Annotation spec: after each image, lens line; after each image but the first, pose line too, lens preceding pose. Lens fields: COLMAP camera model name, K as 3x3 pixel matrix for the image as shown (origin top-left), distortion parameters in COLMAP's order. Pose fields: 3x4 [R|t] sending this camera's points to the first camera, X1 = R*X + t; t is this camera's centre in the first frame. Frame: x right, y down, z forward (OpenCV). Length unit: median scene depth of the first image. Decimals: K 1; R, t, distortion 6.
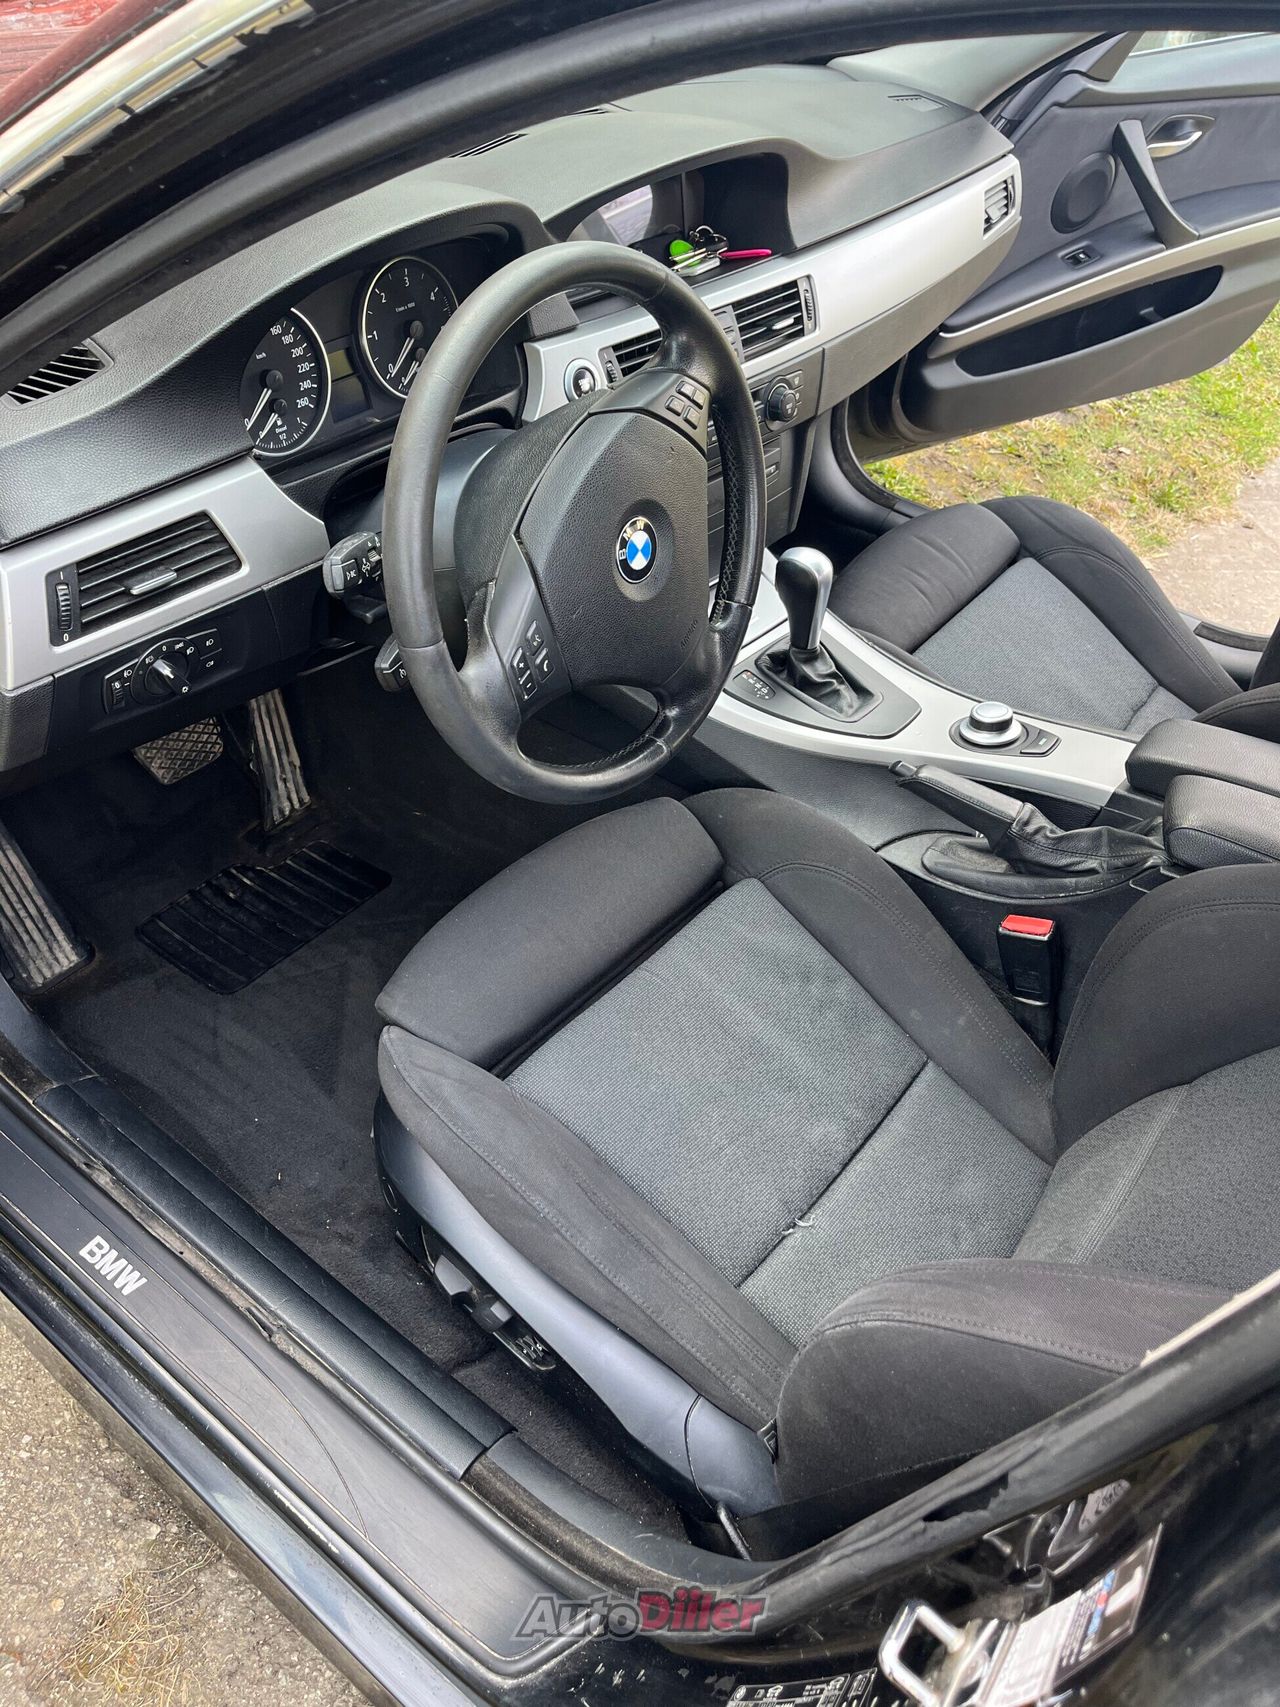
lens RADIAL K [[1248.1, 0, 640.0], [0, 1248.1, 853.5], [0, 0, 1]] dist [0.004594, -0.004877]
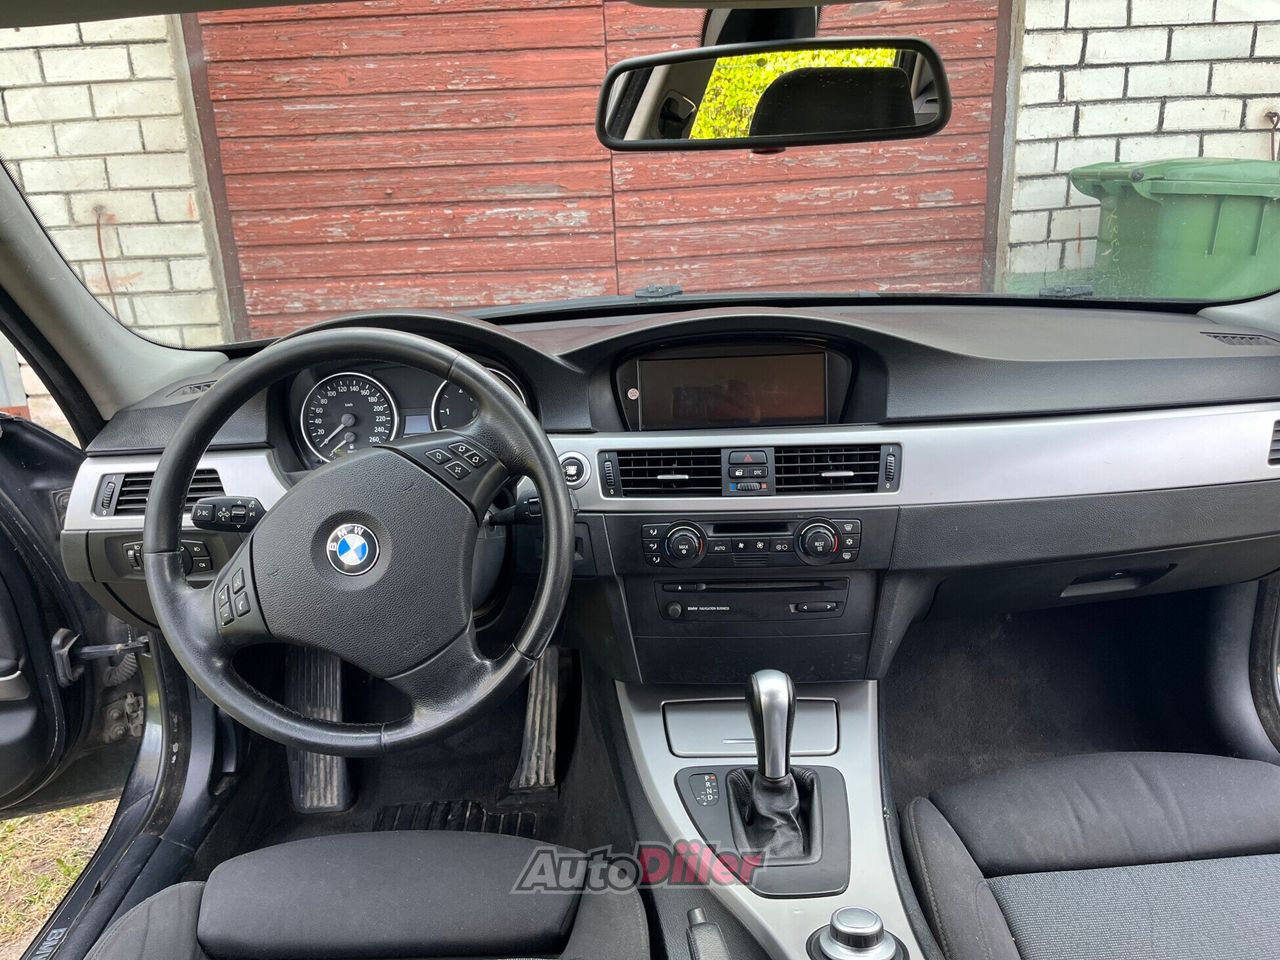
lens RADIAL K [[935.9, 0, 640.0], [0, 935.9, 480.0], [0, 0, 1]] dist [0.004594, -0.004877]
pose [[0.650962, 0.129577, -0.747969, 0.544570], [-0.455302, 0.855065, -0.248122, -0.128008], [0.607411, 0.502070, 0.615612, 0.362495]]
